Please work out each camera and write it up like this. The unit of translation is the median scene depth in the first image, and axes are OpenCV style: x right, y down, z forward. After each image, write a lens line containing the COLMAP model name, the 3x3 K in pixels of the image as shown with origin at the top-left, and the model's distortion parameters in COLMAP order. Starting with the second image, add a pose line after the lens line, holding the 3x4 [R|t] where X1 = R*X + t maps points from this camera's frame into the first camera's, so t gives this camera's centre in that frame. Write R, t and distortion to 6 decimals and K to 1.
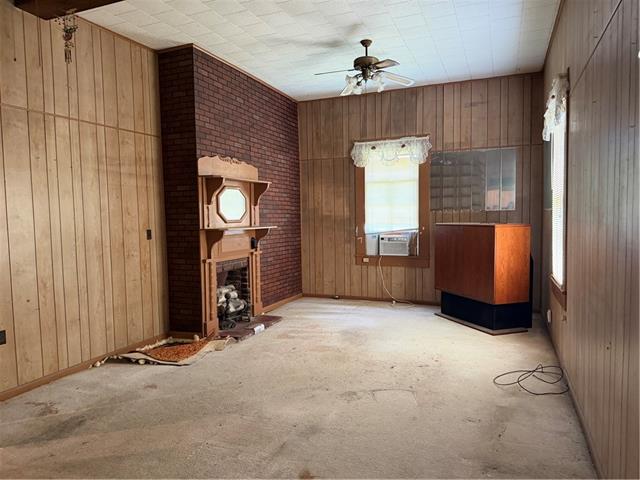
lens RADIAL K [[455.5, 0, 320.0], [0, 455.5, 240.0], [0, 0, 1]] dist [0.008380, -0.000472]
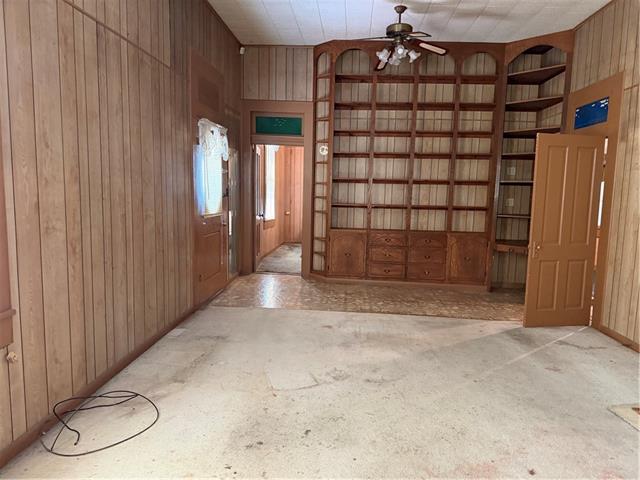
lens RADIAL K [[455.5, 0, 320.0], [0, 455.5, 240.0], [0, 0, 1]] dist [0.008380, -0.000472]
pose [[-0.949590, 0.029155, -0.312136, 0.390681], [-0.023565, 0.986211, 0.163806, -0.081074], [0.312608, 0.162904, -0.935809, 1.847057]]
